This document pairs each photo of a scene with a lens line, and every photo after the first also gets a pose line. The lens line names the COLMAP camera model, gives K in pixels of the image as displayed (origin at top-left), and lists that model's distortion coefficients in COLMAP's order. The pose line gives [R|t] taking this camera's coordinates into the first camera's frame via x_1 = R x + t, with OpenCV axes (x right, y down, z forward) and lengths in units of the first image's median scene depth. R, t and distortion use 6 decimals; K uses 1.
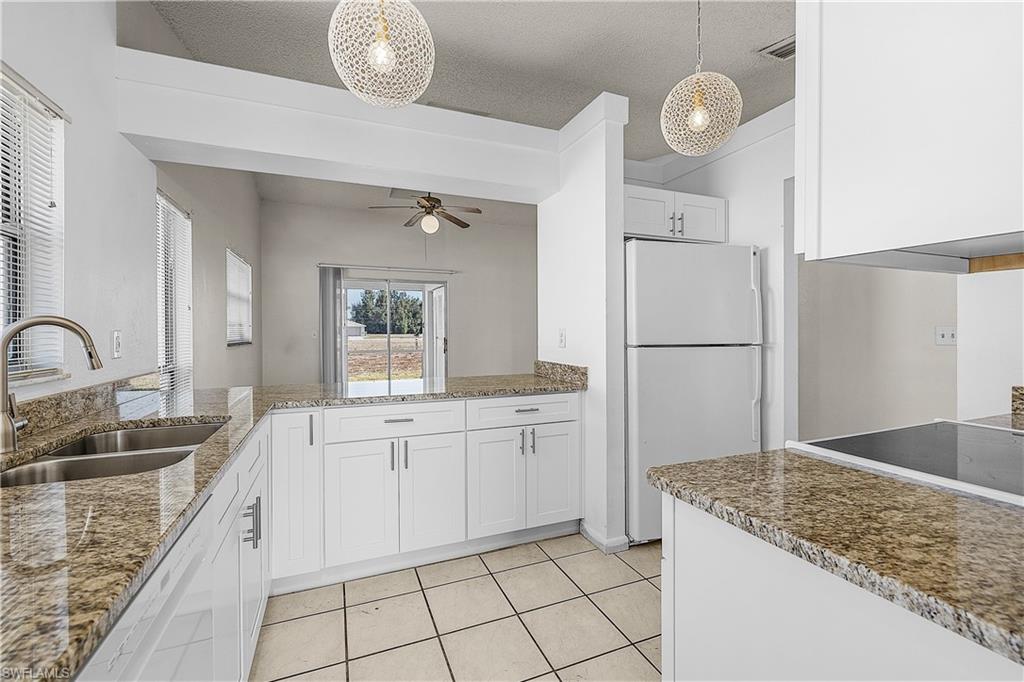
lens RADIAL K [[442.0, 0, 511.1], [0, 442.0, 328.8], [0, 0, 1]] dist [0.002520, 0.000063]
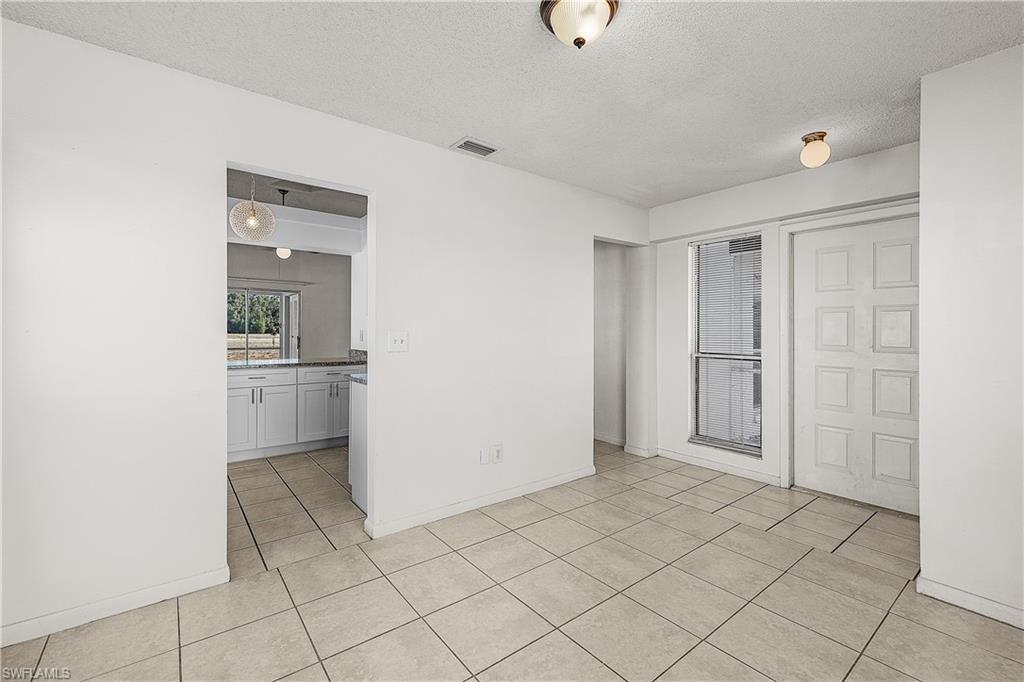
lens RADIAL K [[442.0, 0, 511.1], [0, 442.0, 328.8], [0, 0, 1]] dist [0.002520, 0.000063]
pose [[0.961915, 0.013127, 0.273032, 0.077129], [-0.012144, 0.999912, -0.005290, -0.001479], [-0.273078, 0.001772, 0.961990, -0.316453]]
